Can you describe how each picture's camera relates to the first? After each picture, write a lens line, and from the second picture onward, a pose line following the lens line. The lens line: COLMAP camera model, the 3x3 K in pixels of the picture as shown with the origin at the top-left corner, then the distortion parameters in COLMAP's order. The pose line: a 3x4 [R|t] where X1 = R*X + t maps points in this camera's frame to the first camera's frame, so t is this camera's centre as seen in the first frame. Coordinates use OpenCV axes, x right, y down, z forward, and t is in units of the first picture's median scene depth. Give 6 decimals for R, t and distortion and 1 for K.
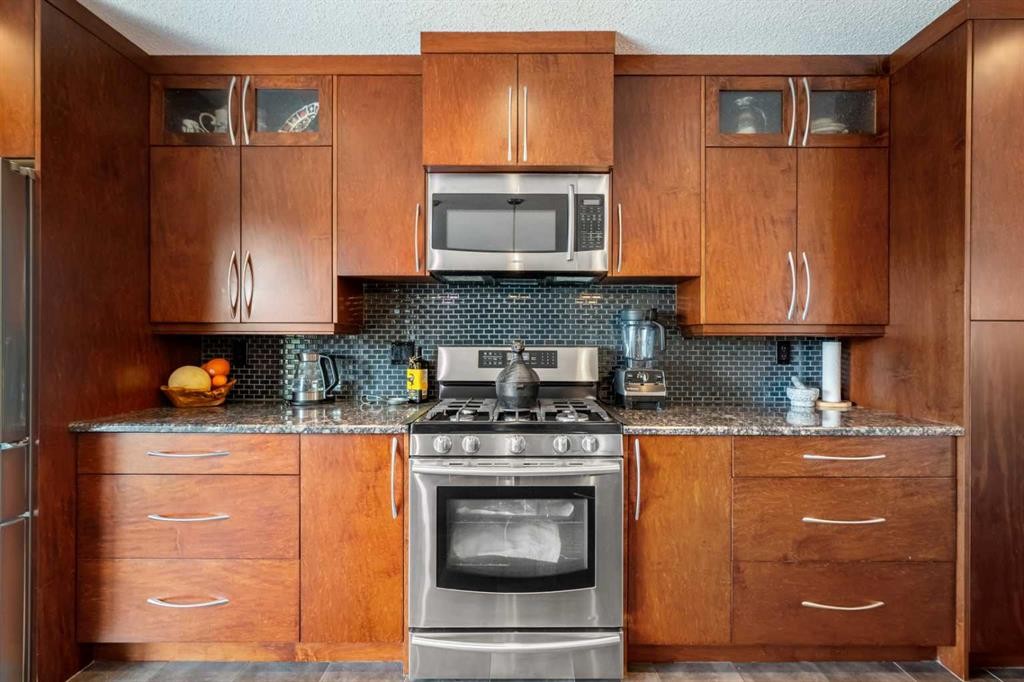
lens RADIAL K [[437.1, 0, 512.0], [0, 437.1, 341.0], [0, 0, 1]] dist [-0.001048, -0.000198]
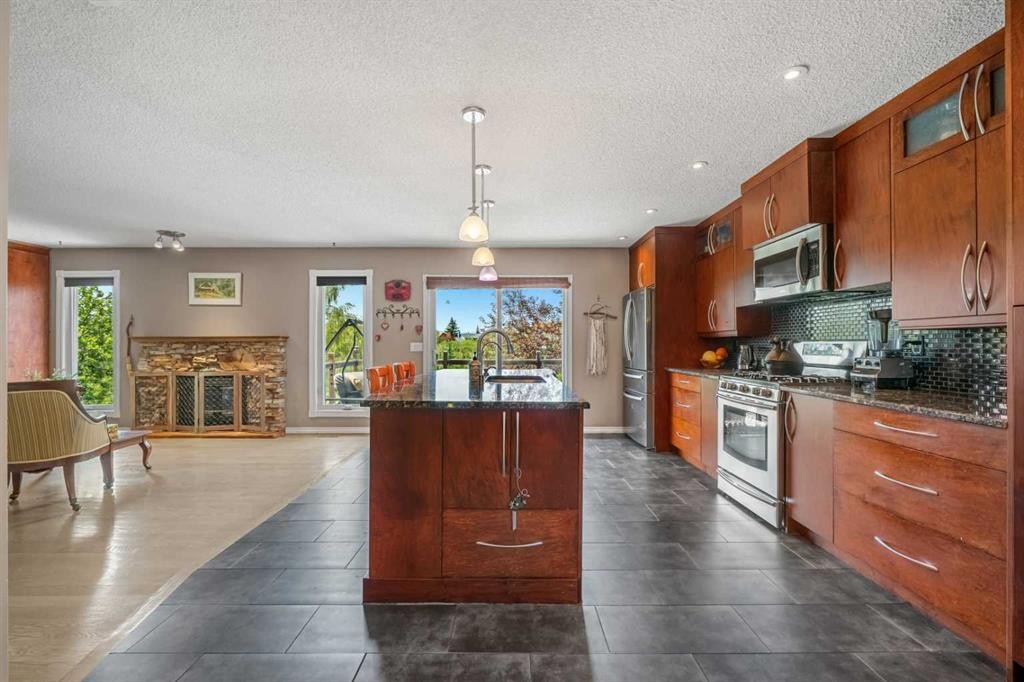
lens RADIAL K [[437.1, 0, 512.0], [0, 437.1, 341.0], [0, 0, 1]] dist [-0.001048, -0.000198]
pose [[0.002766, -0.011040, -0.999935, 1.711787], [0.001007, 0.999939, -0.011037, 0.031229], [0.999996, -0.000977, 0.002777, -0.066301]]
